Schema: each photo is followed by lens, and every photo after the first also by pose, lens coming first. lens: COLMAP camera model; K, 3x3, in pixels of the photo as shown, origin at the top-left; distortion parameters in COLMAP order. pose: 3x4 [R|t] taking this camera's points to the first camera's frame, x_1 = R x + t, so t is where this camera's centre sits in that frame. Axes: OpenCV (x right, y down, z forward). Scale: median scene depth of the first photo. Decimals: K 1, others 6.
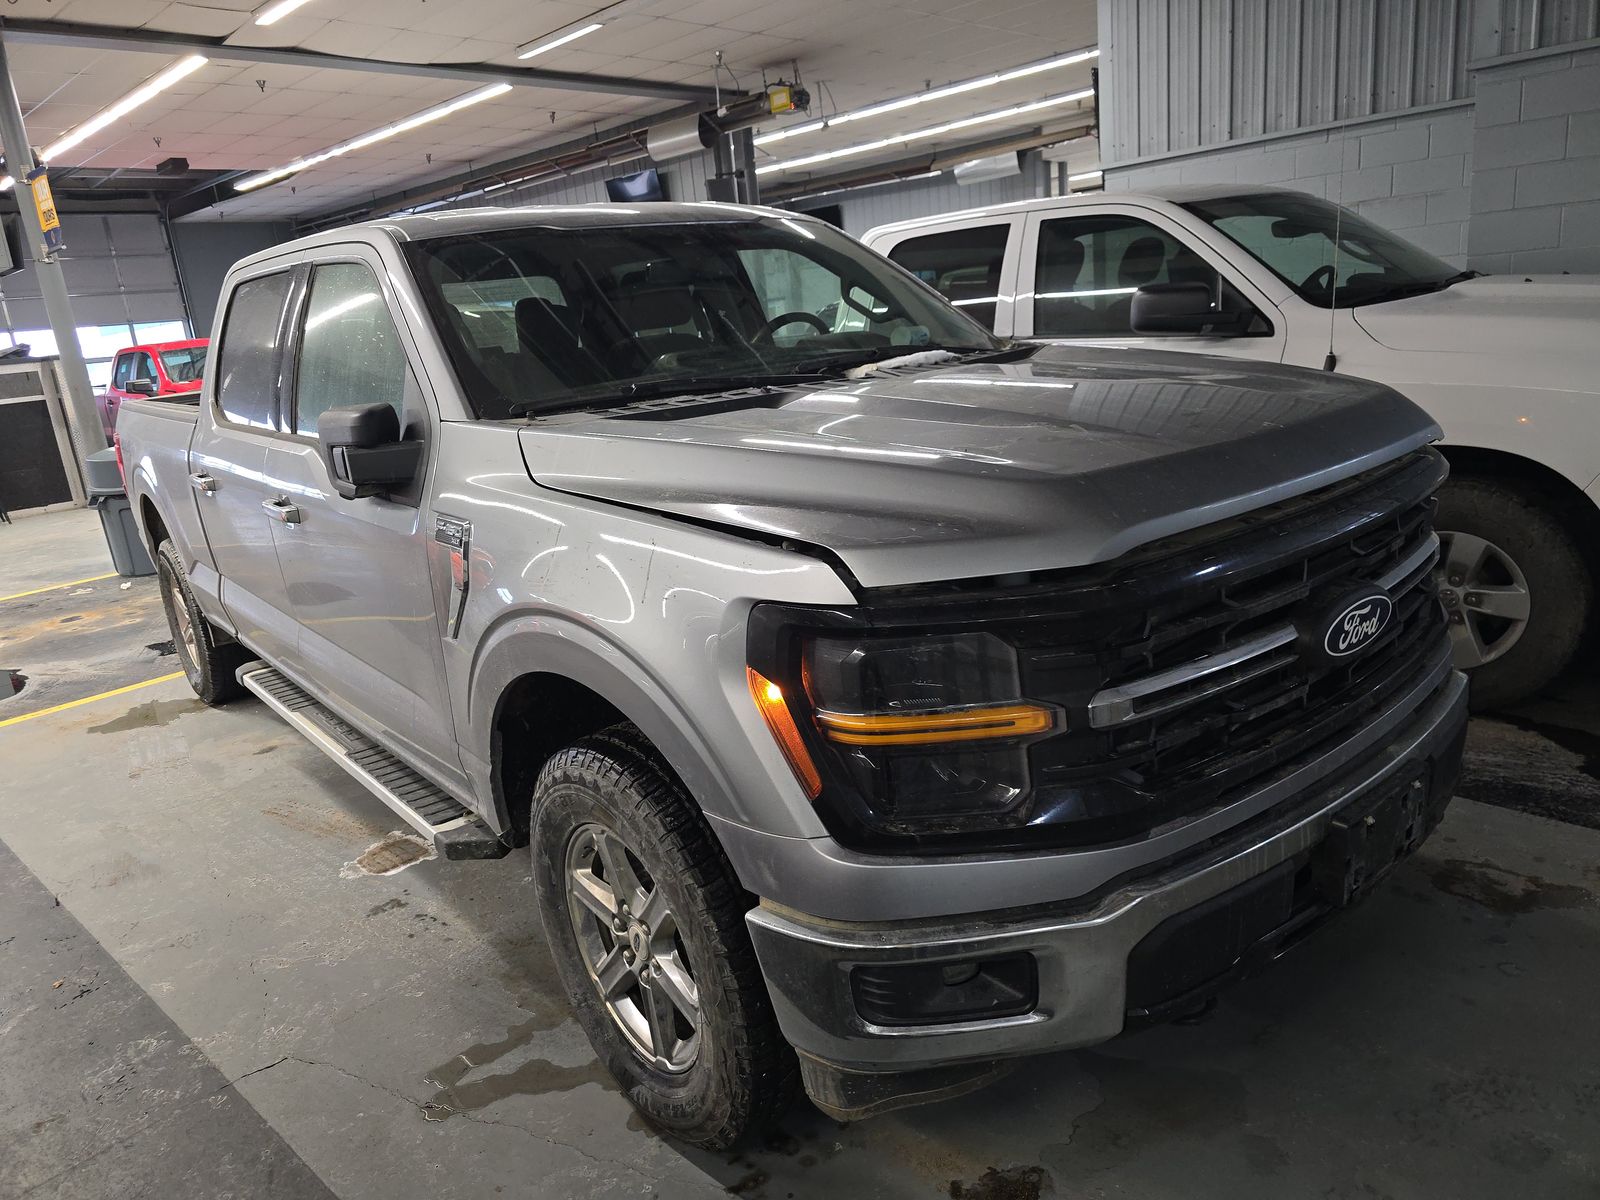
lens RADIAL K [[1074.6, 0, 794.4], [0, 1074.6, 607.4], [0, 0, 1]] dist [0.056220, -0.053984]
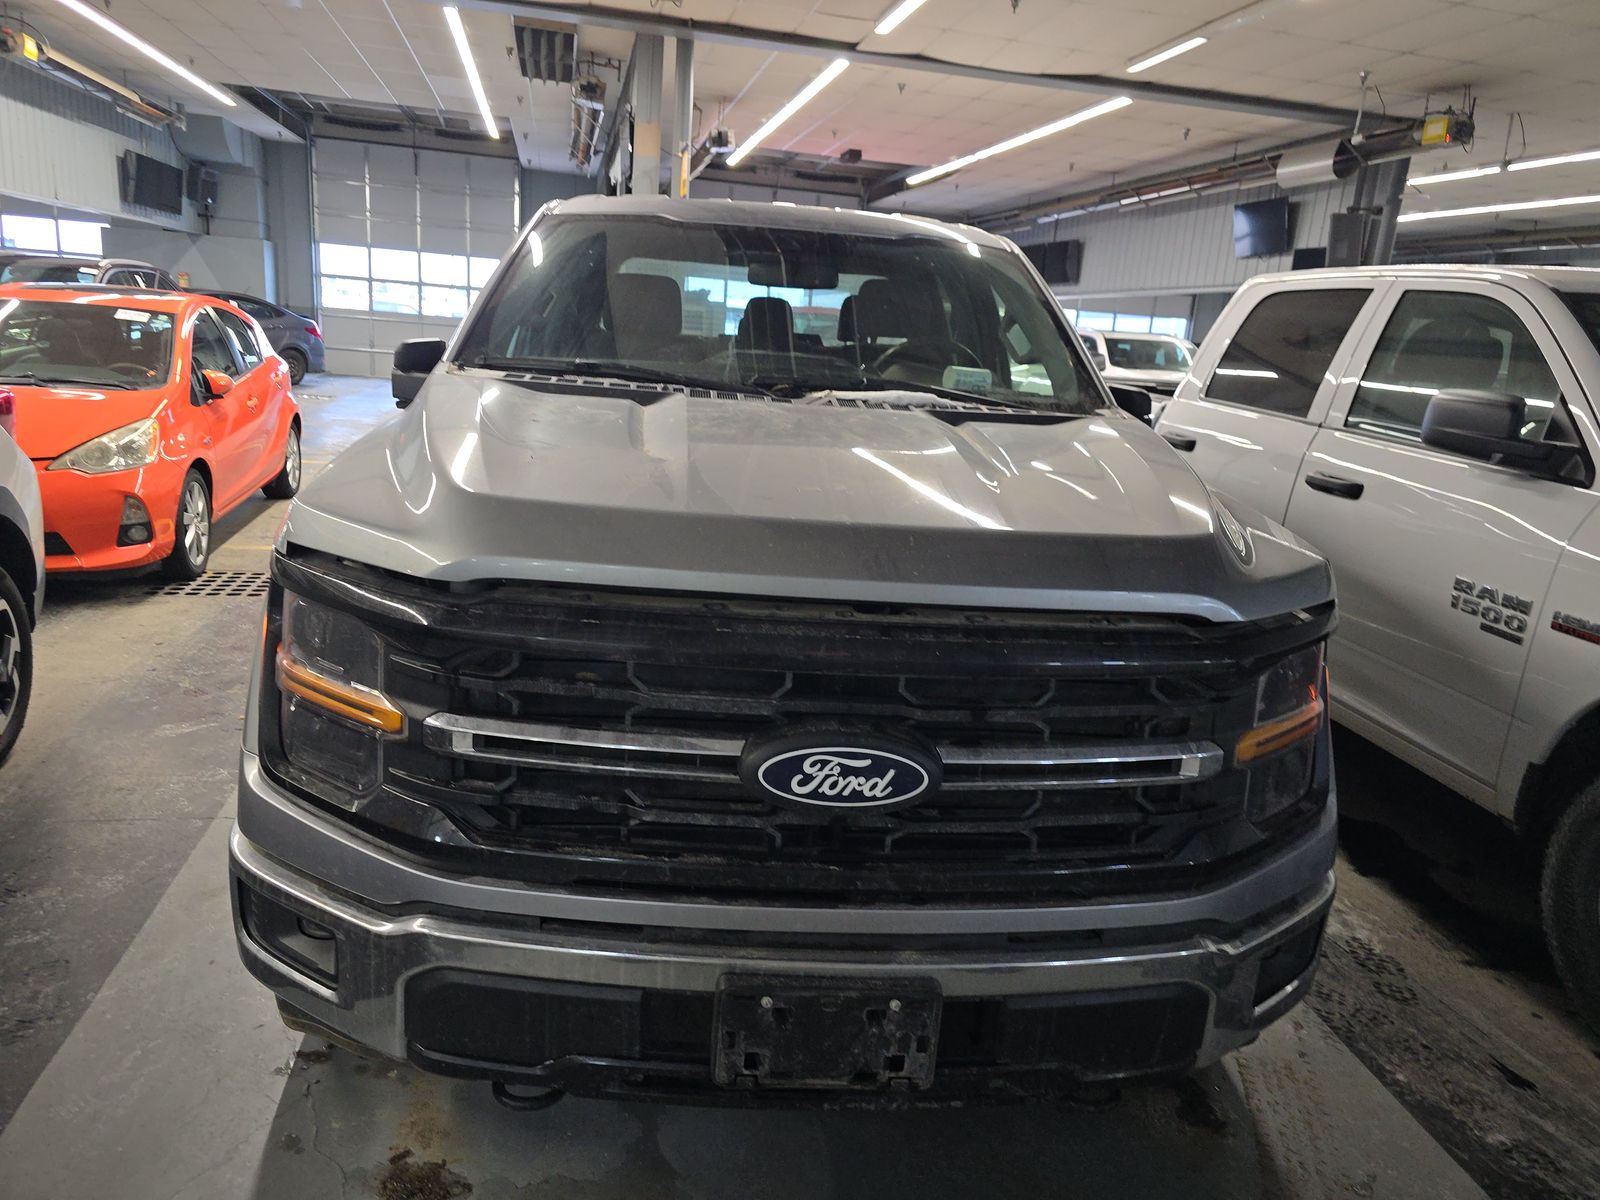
lens RADIAL K [[1074.6, 0, 794.4], [0, 1074.6, 607.4], [0, 0, 1]] dist [0.056220, -0.053984]
pose [[0.803382, 0.295769, -0.516816, 0.134354], [-0.300692, 0.950638, 0.076621, -0.024093], [0.513967, 0.093847, 0.852661, 0.042676]]
